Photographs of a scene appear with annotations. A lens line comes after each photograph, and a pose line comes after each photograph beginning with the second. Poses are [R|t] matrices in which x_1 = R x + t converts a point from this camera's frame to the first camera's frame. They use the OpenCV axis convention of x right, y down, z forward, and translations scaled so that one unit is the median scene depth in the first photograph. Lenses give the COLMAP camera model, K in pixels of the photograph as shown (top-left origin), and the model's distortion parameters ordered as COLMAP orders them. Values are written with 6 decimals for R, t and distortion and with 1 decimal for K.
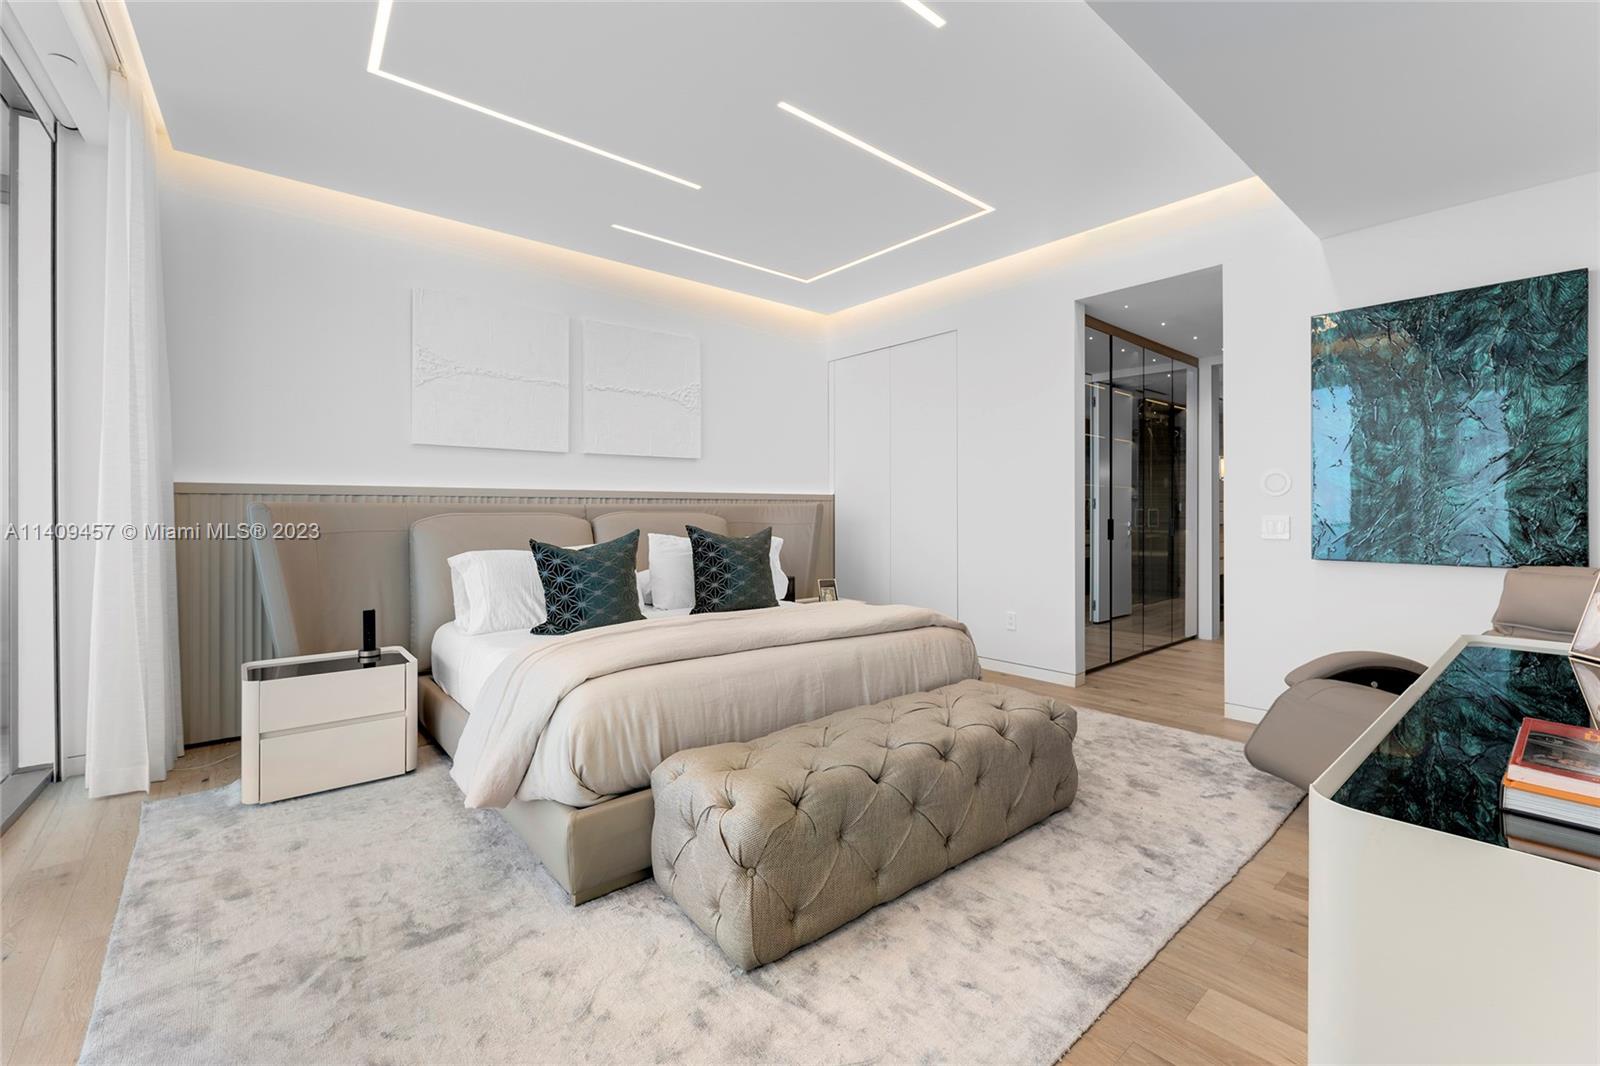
lens RADIAL K [[666.0, 0, 797.4], [0, 666.0, 515.1], [0, 0, 1]] dist [-0.003445, -0.000238]
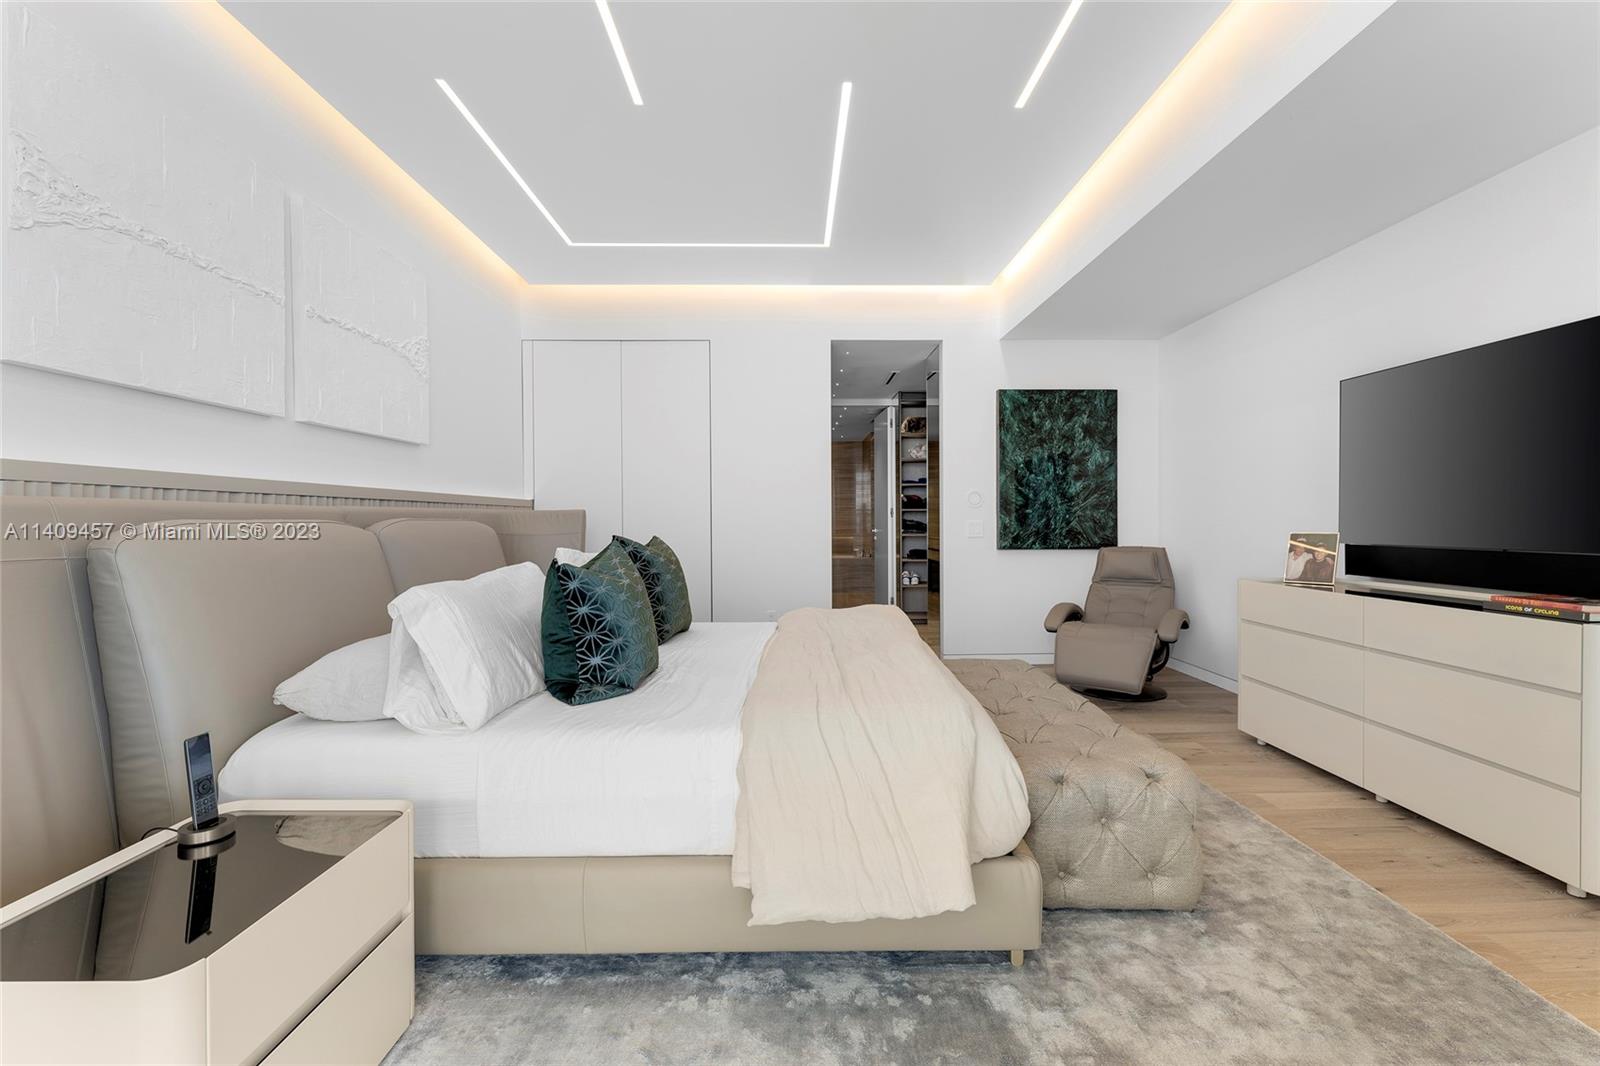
lens RADIAL K [[666.0, 0, 797.4], [0, 666.0, 515.1], [0, 0, 1]] dist [-0.003445, -0.000238]
pose [[0.645764, 0.002396, 0.763533, -0.745069], [0.003607, 0.999974, -0.006189, -0.003773], [-0.763528, 0.006751, 0.645739, 0.403161]]
